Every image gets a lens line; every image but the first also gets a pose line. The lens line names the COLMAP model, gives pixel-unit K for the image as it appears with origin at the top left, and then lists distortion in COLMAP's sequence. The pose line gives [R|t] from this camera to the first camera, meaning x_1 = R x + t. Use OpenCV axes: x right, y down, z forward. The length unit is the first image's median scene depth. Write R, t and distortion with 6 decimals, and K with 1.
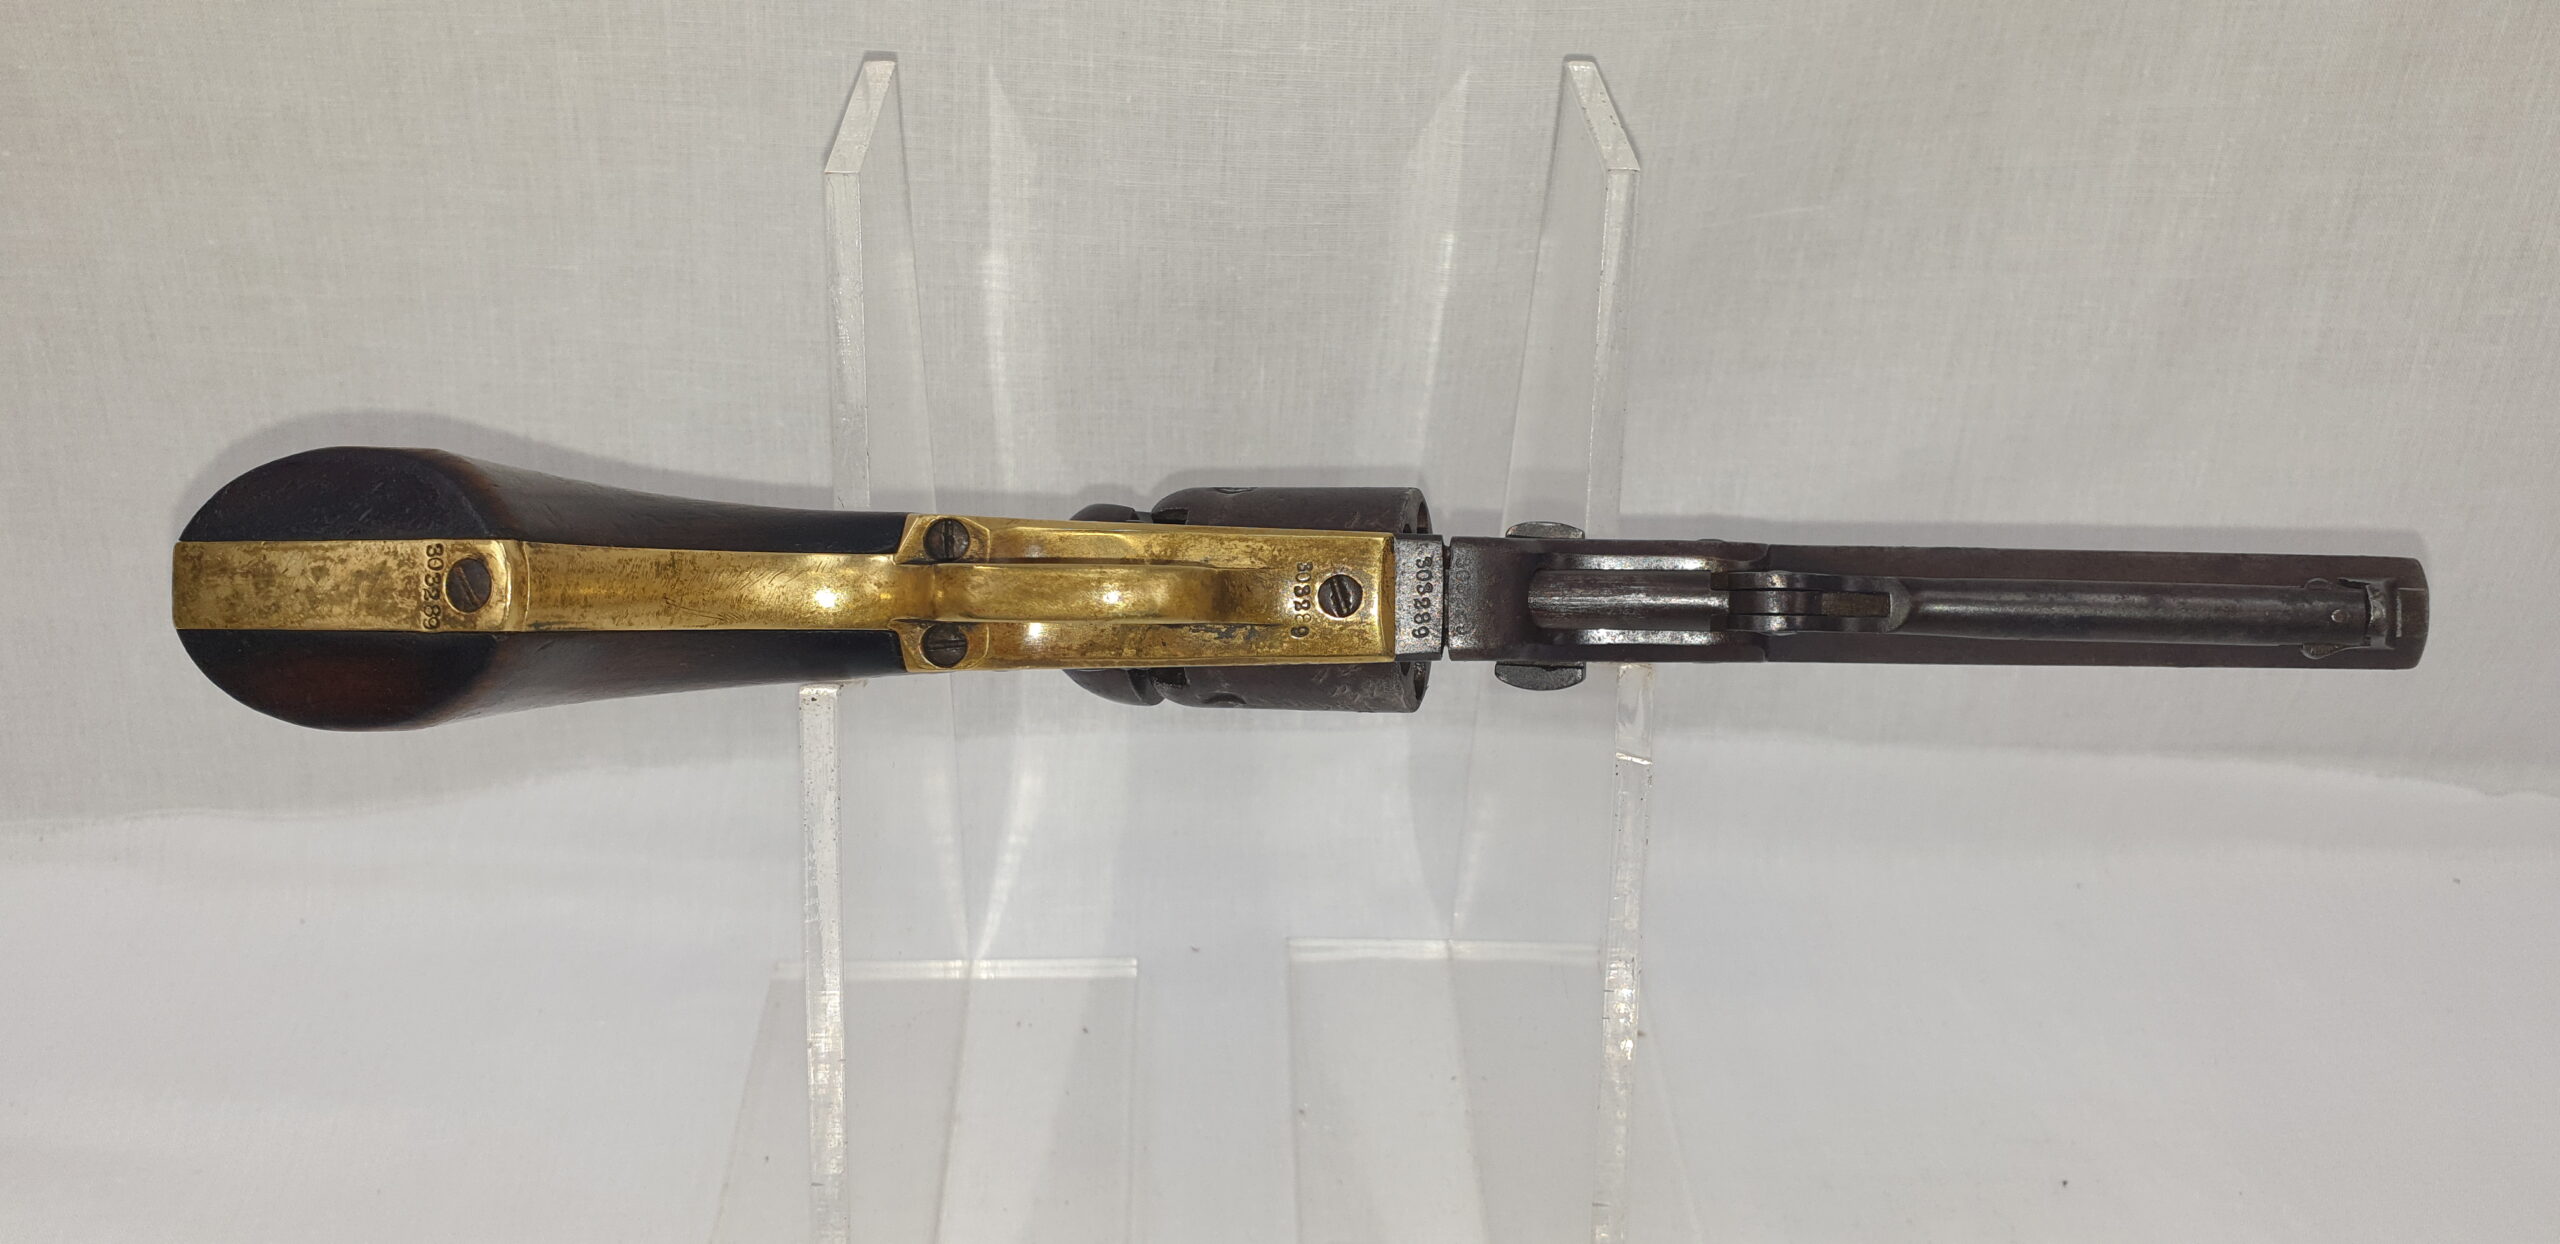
lens RADIAL K [[1799.4, 0, 1280.0], [0, 1799.4, 622.0], [0, 0, 1]] dist [0.073293, -0.064206]
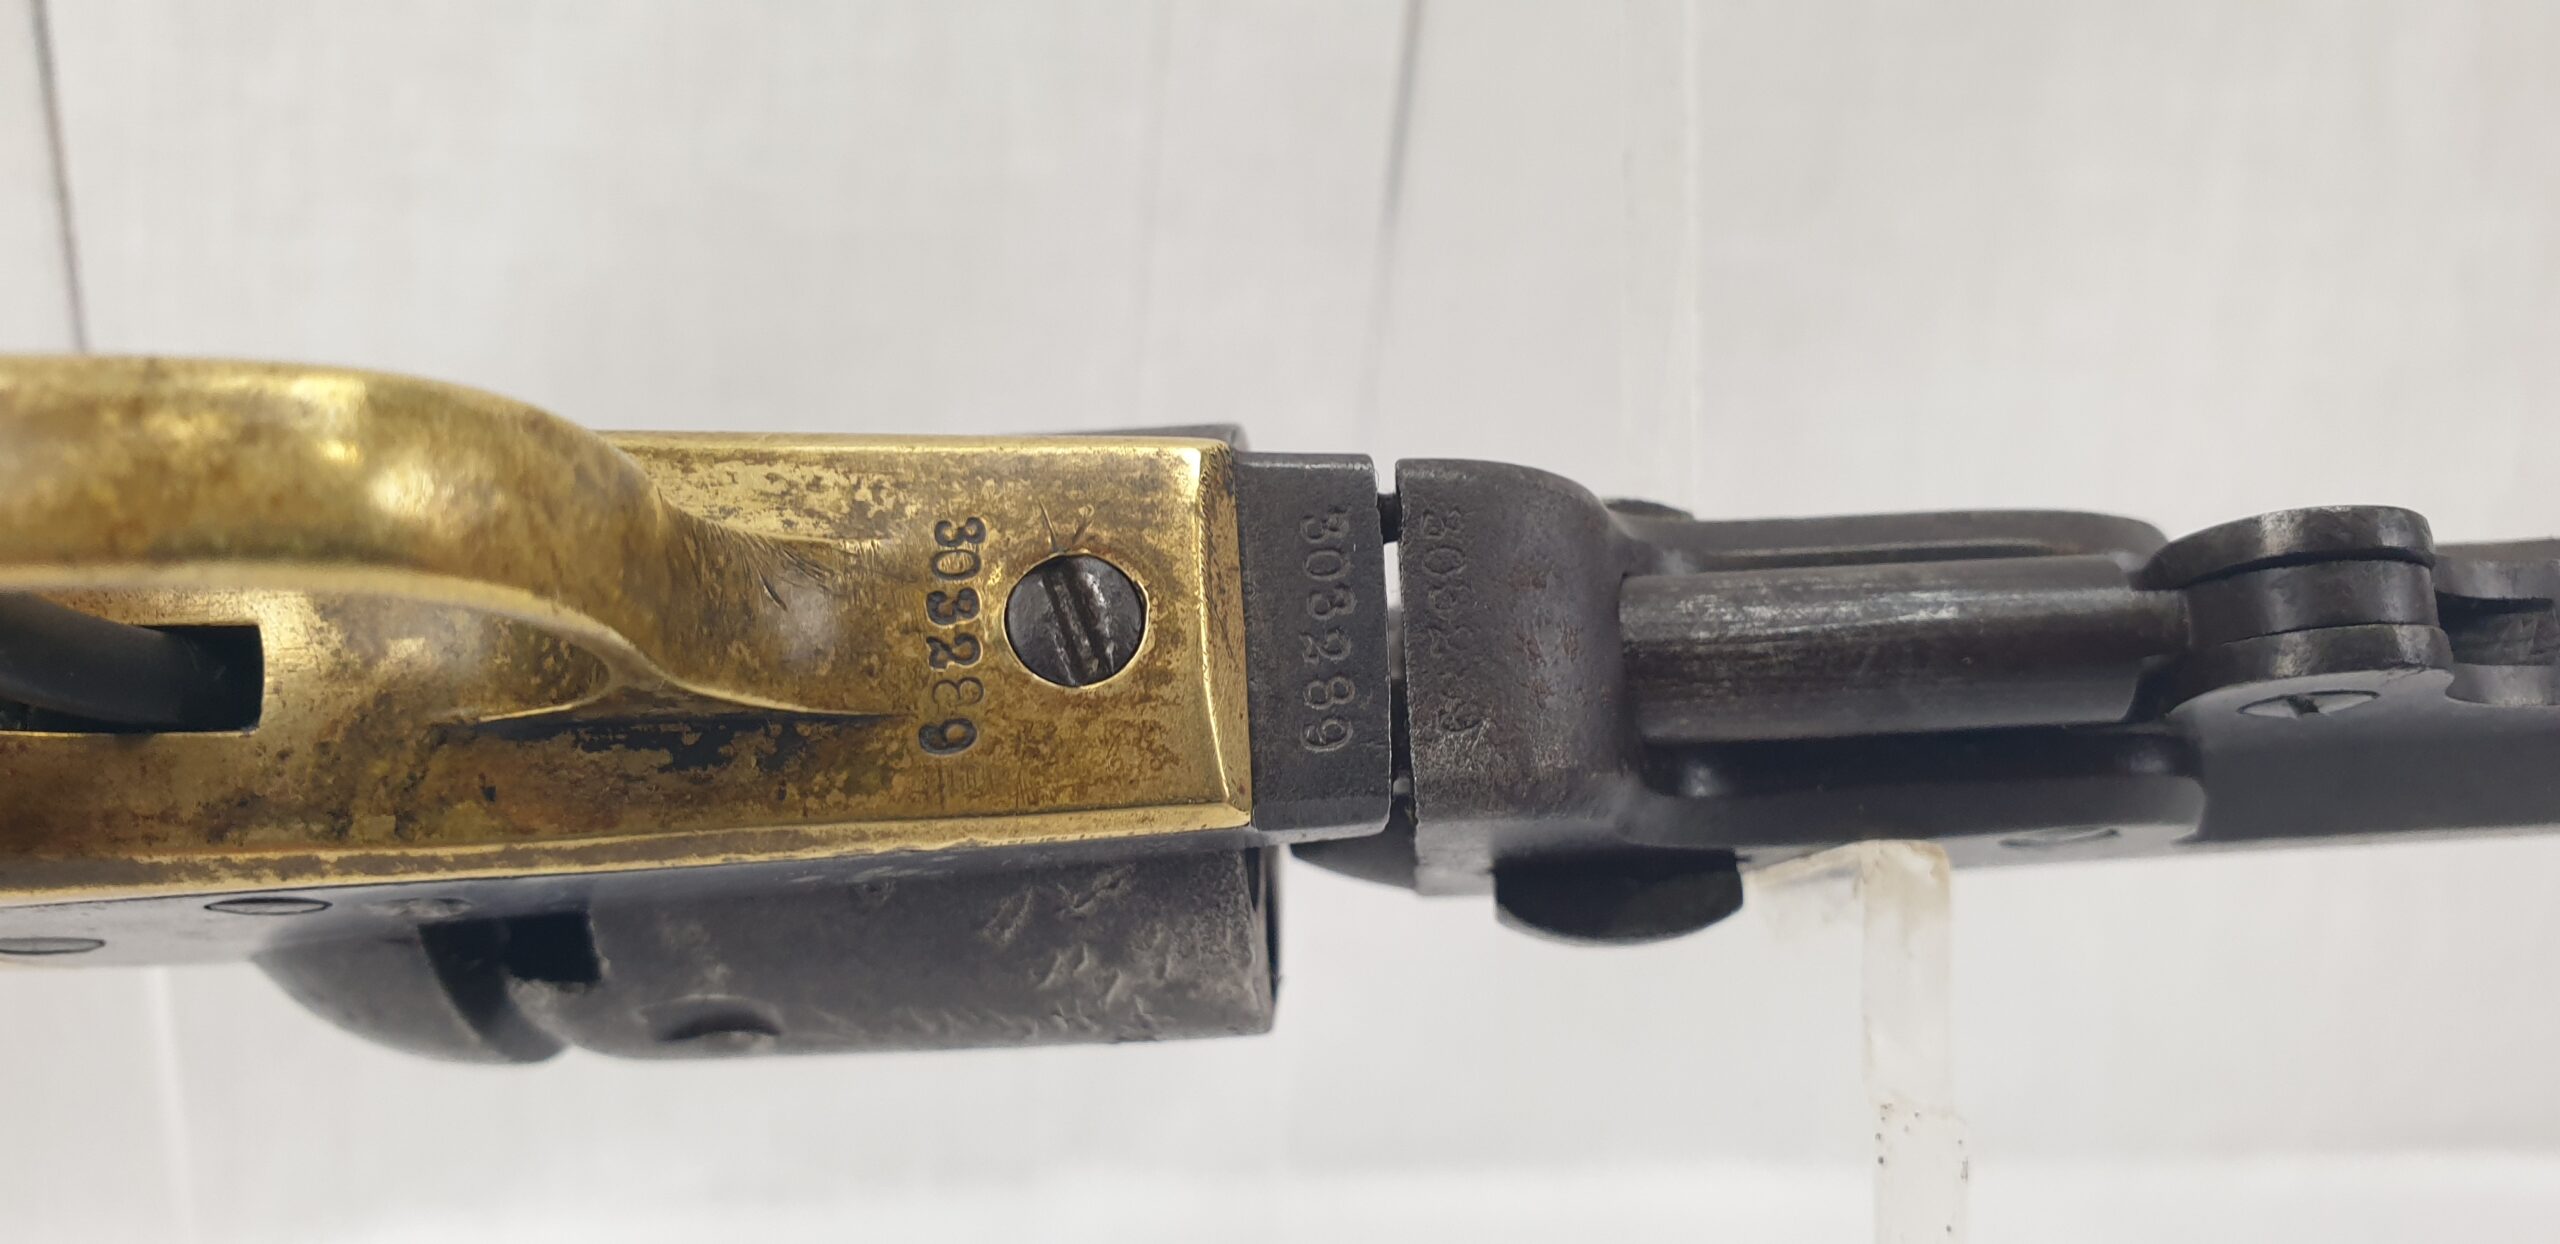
lens RADIAL K [[1920.5, 0, 1241.0], [0, 1920.5, 650.8], [0, 0, 1]] dist [0.037087, 0.000419]
pose [[0.982544, -0.014674, 0.185449, -0.000377], [0.060068, 0.968512, -0.241614, 0.074115], [-0.176064, 0.248536, 0.952487, 0.670949]]
